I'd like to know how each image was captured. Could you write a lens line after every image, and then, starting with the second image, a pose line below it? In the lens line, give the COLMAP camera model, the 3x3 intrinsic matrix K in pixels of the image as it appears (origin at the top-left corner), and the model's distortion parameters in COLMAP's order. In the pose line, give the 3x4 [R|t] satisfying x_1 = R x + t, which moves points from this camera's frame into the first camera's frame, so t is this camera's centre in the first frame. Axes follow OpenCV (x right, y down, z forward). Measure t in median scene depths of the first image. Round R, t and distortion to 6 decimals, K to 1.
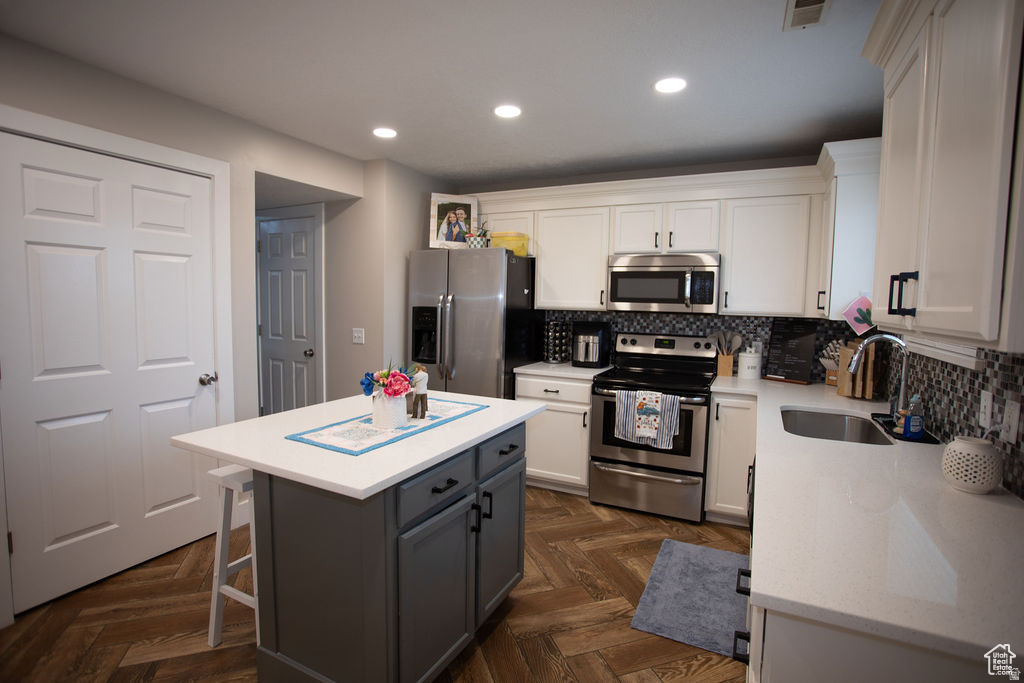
lens RADIAL K [[492.1, 0, 510.8], [0, 492.1, 342.0], [0, 0, 1]] dist [-0.043181, 0.011282]
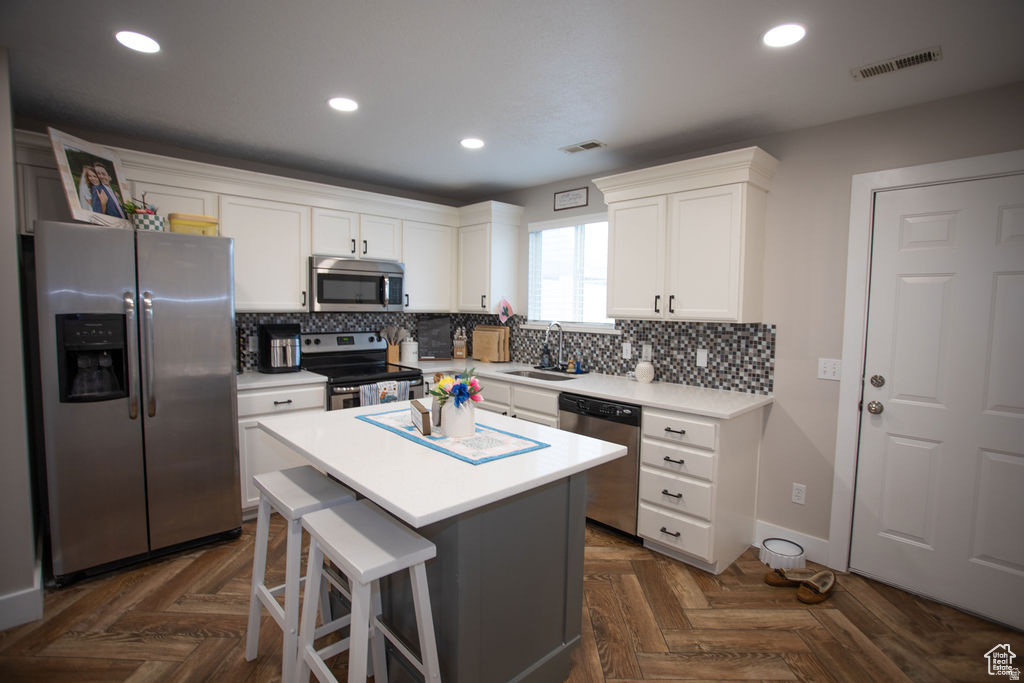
lens RADIAL K [[492.1, 0, 513.5], [0, 492.1, 346.0], [0, 0, 1]] dist [-0.043181, 0.011282]
pose [[0.336602, -0.091880, 0.937154, -0.606677], [0.068769, 0.994969, 0.072848, -0.040070], [-0.939133, 0.039927, 0.341227, 0.290294]]
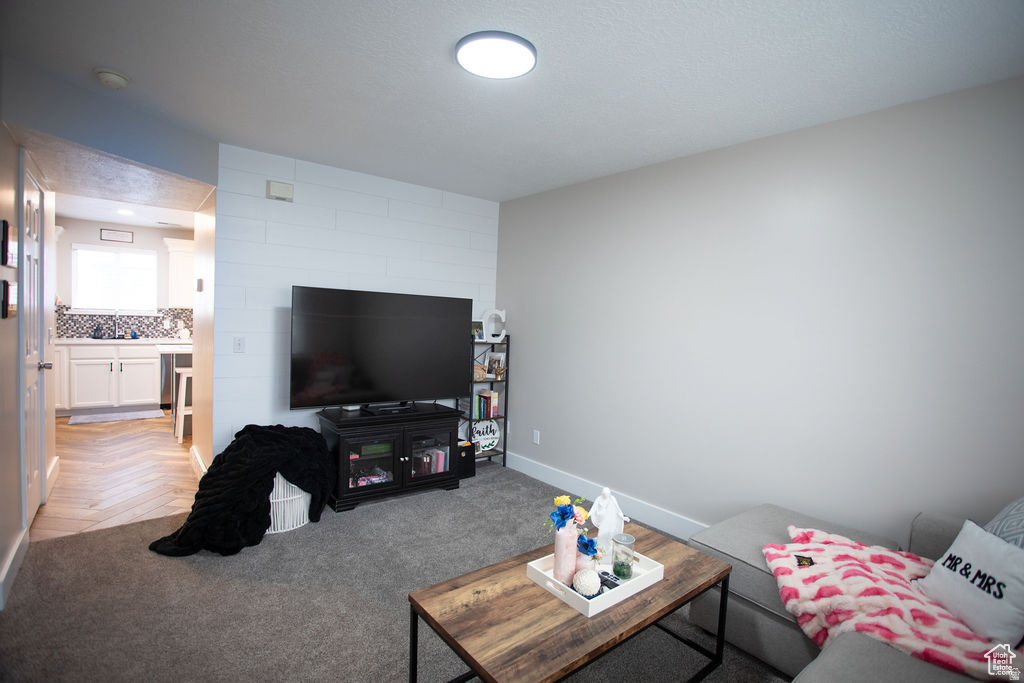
lens RADIAL K [[492.1, 0, 513.2], [0, 492.1, 340.4], [0, 0, 1]] dist [-0.043181, 0.011282]
pose [[-0.906476, -0.072307, 0.416020, -1.638233], [-0.020336, 0.991562, 0.128031, -0.151953], [-0.421768, 0.107597, -0.900297, 1.571026]]
